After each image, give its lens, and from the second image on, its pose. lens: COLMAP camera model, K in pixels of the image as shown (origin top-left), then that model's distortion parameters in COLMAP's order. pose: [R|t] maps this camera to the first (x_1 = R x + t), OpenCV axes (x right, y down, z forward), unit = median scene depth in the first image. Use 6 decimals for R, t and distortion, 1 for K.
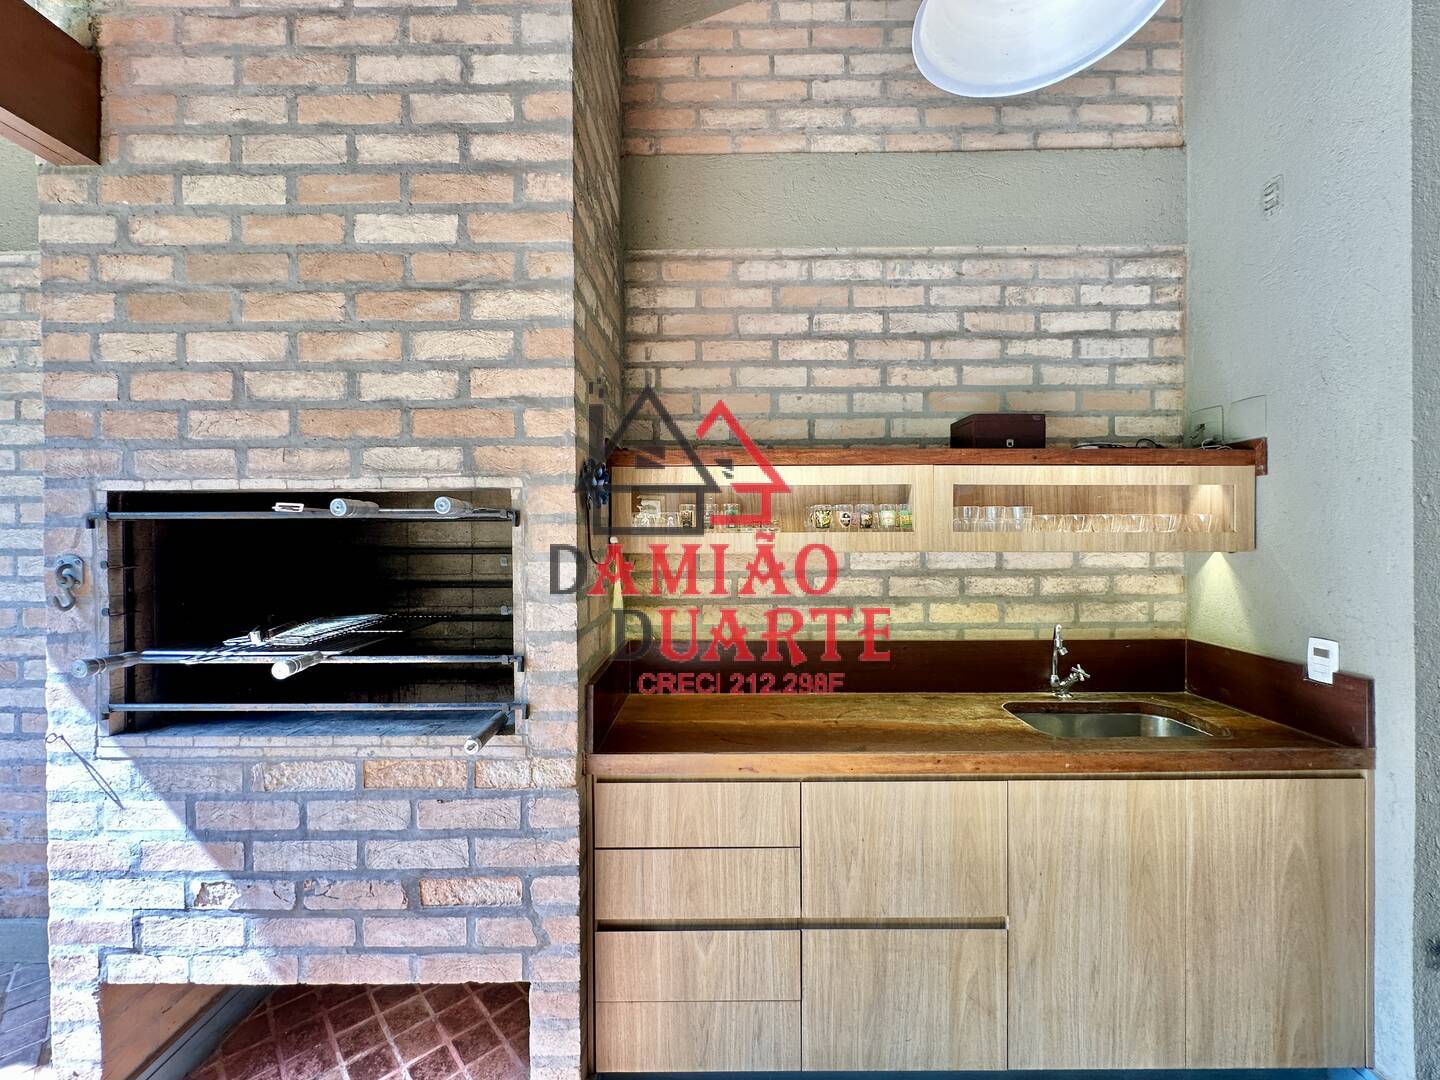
lens RADIAL K [[577.1, 0, 715.3], [0, 577.1, 532.5], [0, 0, 1]] dist [-0.003748, 0.000536]
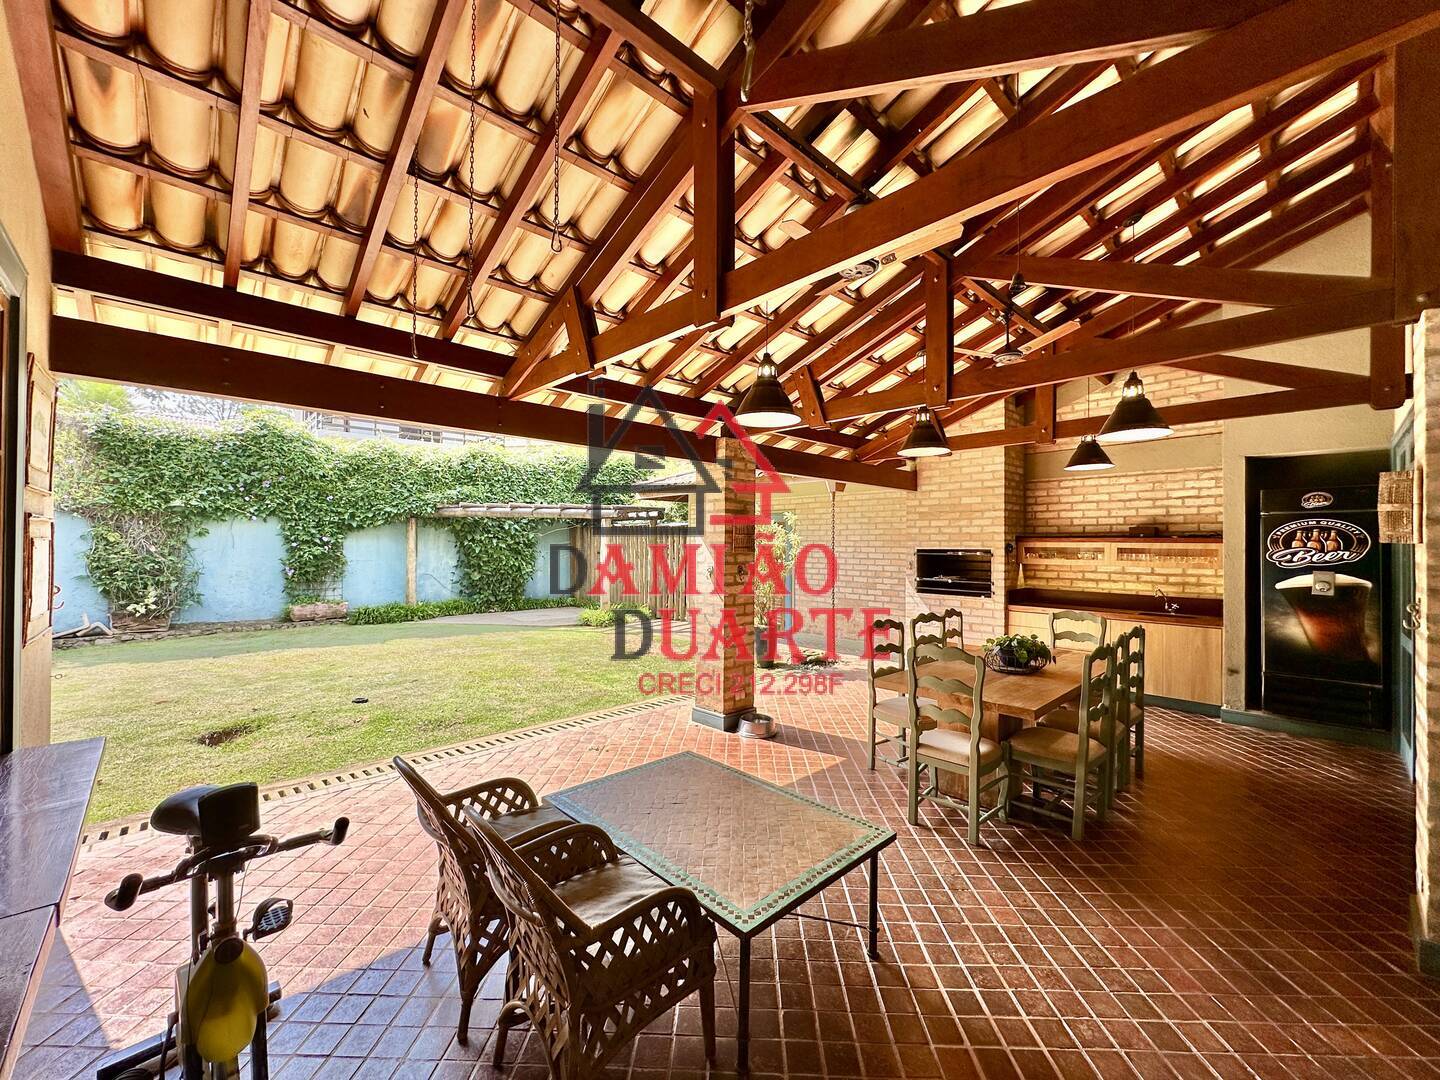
lens RADIAL K [[577.1, 0, 722.9], [0, 577.1, 542.8], [0, 0, 1]] dist [-0.003748, 0.000536]
pose [[0.698295, 0.007556, -0.715770, 1.617240], [-0.013256, 0.999909, -0.002377, -0.092322], [0.715687, 0.011148, 0.698332, -4.202301]]
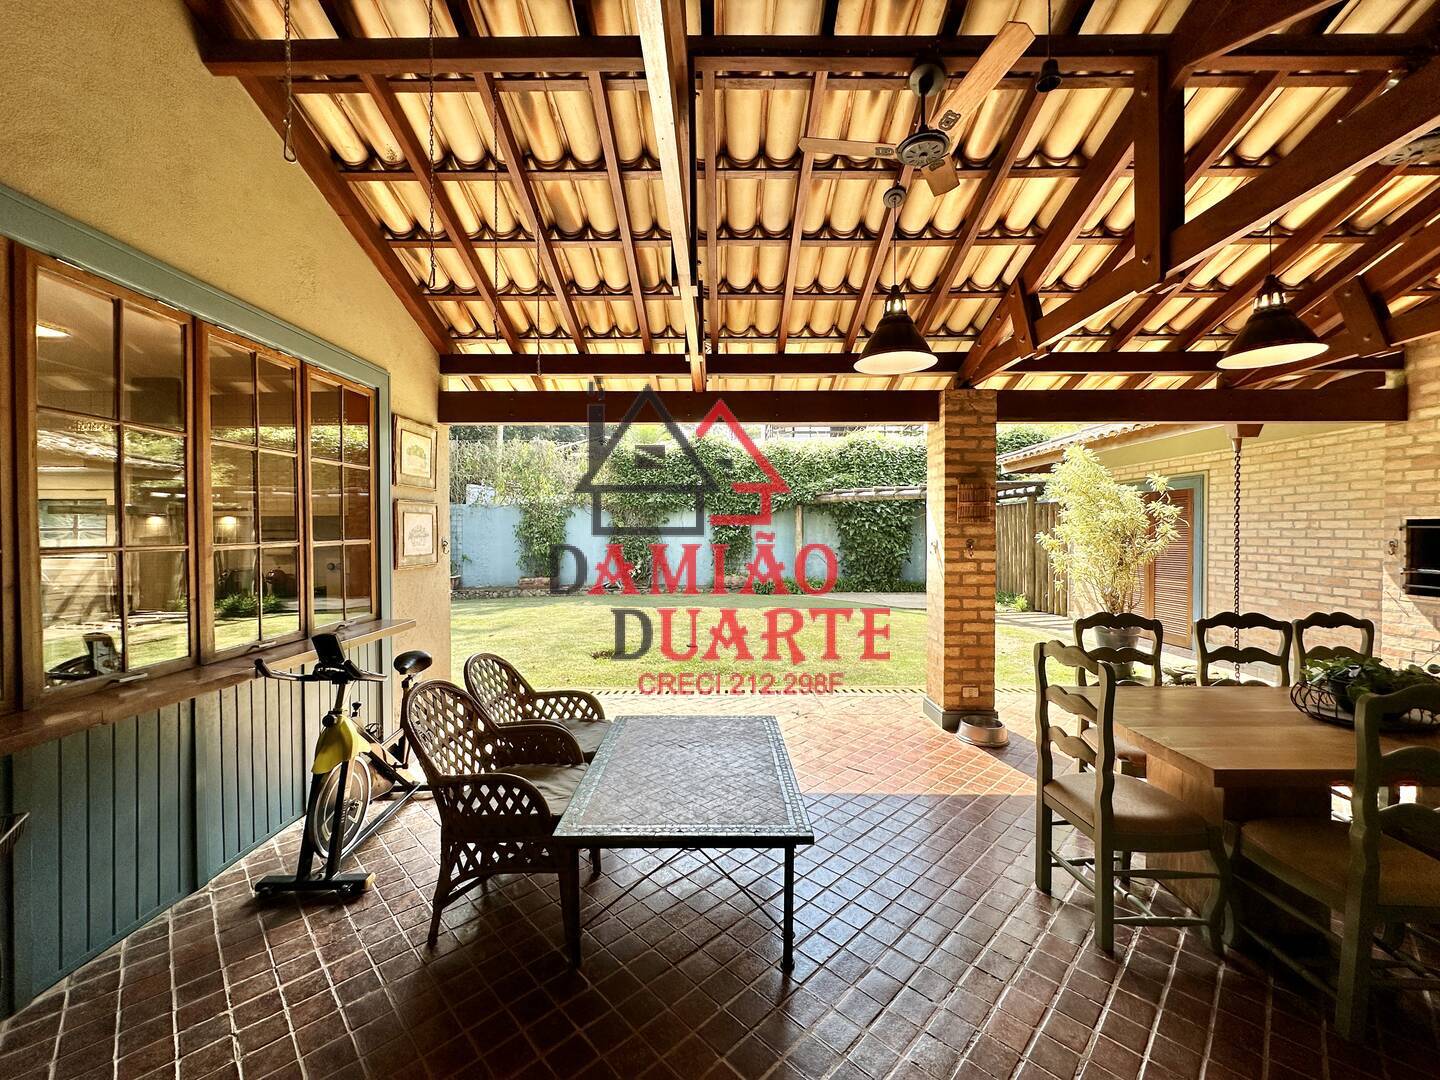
lens RADIAL K [[577.1, 0, 722.1], [0, 577.1, 541.0], [0, 0, 1]] dist [-0.003748, 0.000536]
pose [[0.008362, 0.020986, -0.999745, 2.160767], [-0.002883, 0.999776, 0.020963, -0.006253], [0.999961, 0.002707, 0.008421, -2.893173]]
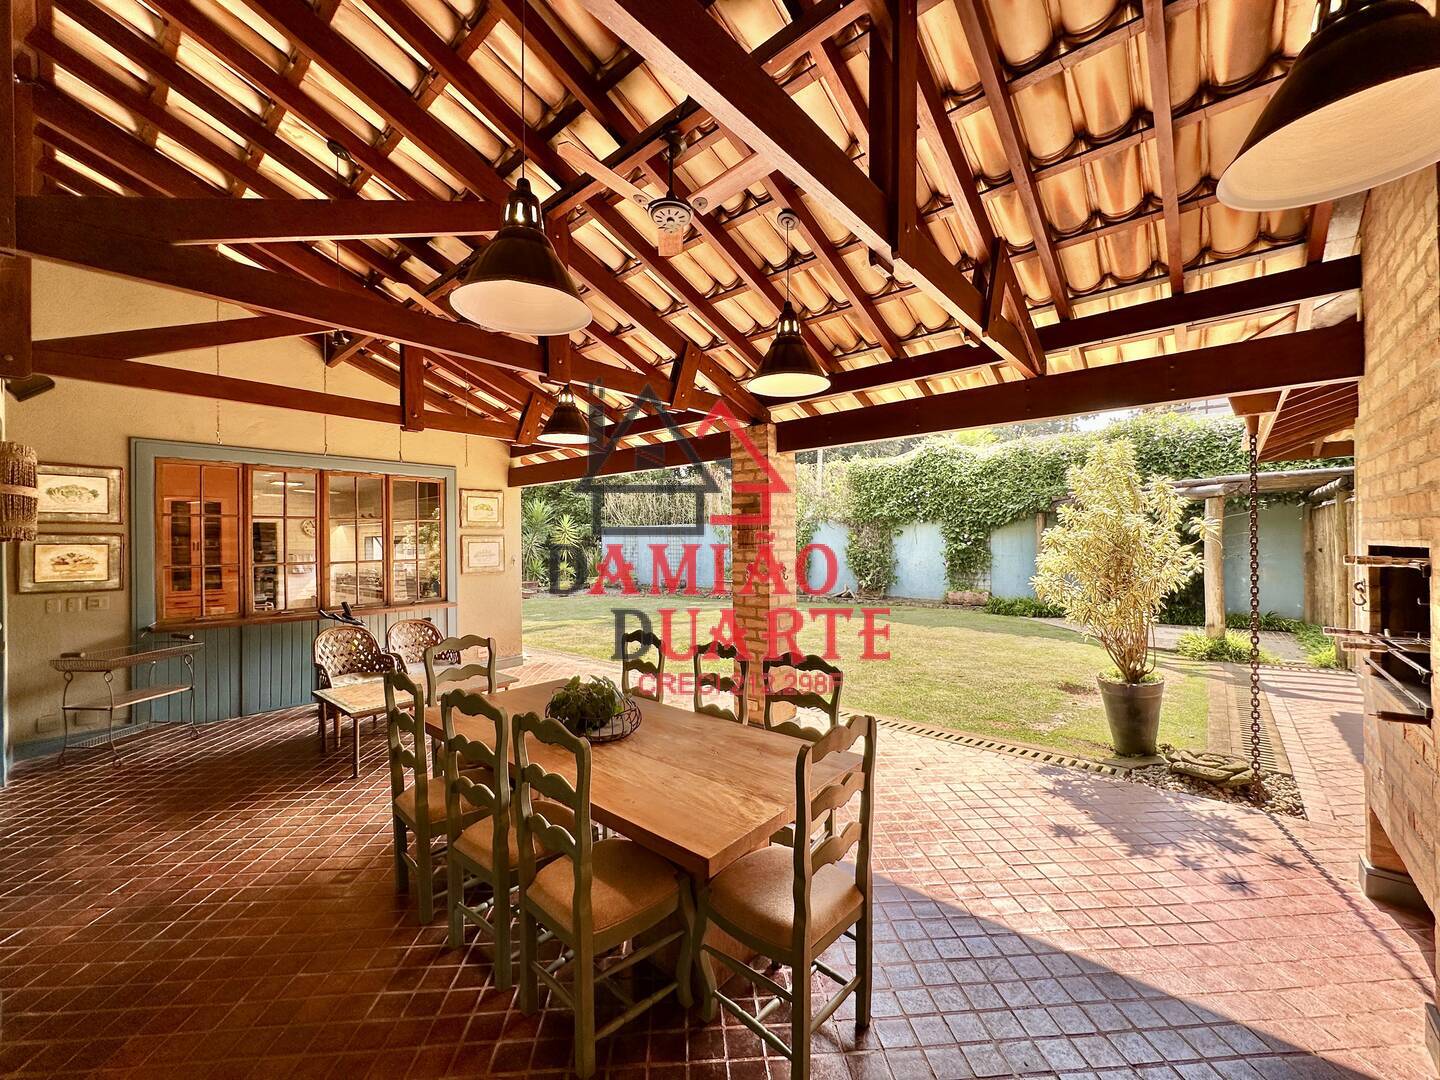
lens RADIAL K [[577.1, 0, 728.3], [0, 577.1, 533.4], [0, 0, 1]] dist [-0.003748, 0.000536]
pose [[-0.649320, 0.000336, -0.760516, 1.717068], [0.007417, 0.999955, -0.005890, -0.116025], [0.760479, -0.009465, -0.649293, 0.623071]]
